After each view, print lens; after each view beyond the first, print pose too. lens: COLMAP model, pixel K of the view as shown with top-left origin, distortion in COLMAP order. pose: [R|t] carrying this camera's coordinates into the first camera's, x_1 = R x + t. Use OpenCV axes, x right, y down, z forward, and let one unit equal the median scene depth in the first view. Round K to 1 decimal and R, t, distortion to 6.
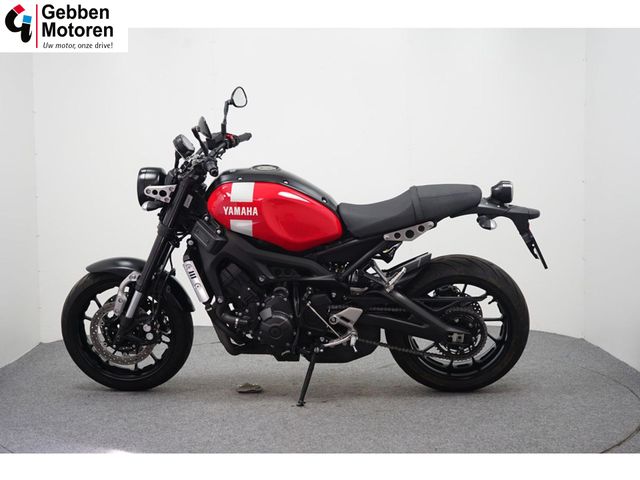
lens RADIAL K [[974.5, 0, 320.0], [0, 974.5, 240.0], [0, 0, 1]] dist [-0.042375, -0.037201]
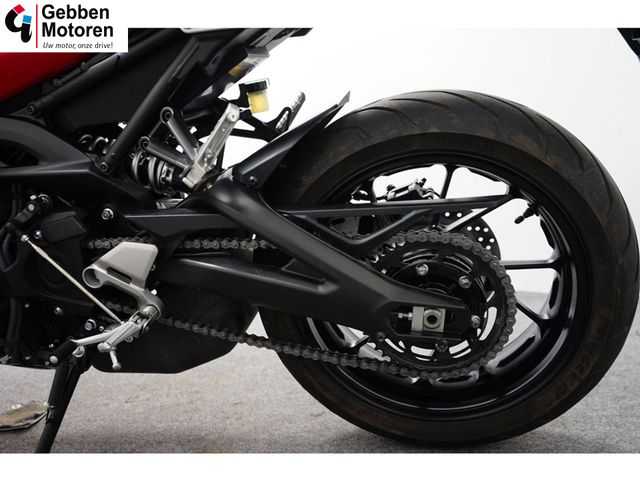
lens RADIAL K [[520.7, 0, 320.0], [0, 520.7, 240.0], [0, 0, 1]] dist [-0.001866, -0.003622]
pose [[0.984213, -0.036737, -0.173136, 0.137792], [0.038423, 0.999241, 0.006396, 0.070011], [0.172769, -0.012947, 0.984877, 0.814868]]
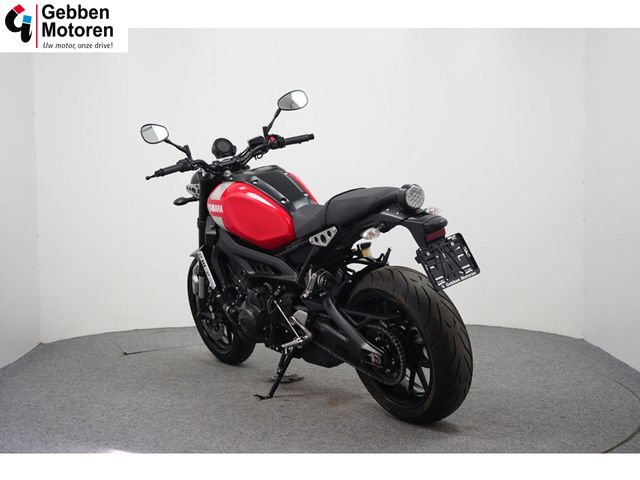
lens RADIAL K [[974.5, 0, 320.0], [0, 974.5, 240.0], [0, 0, 1]] dist [-0.042375, -0.037201]
pose [[0.615212, 0.061259, -0.785978, 0.818924], [-0.057007, 0.997823, 0.033149, -0.035887], [0.786298, 0.024413, 0.617365, 0.398440]]
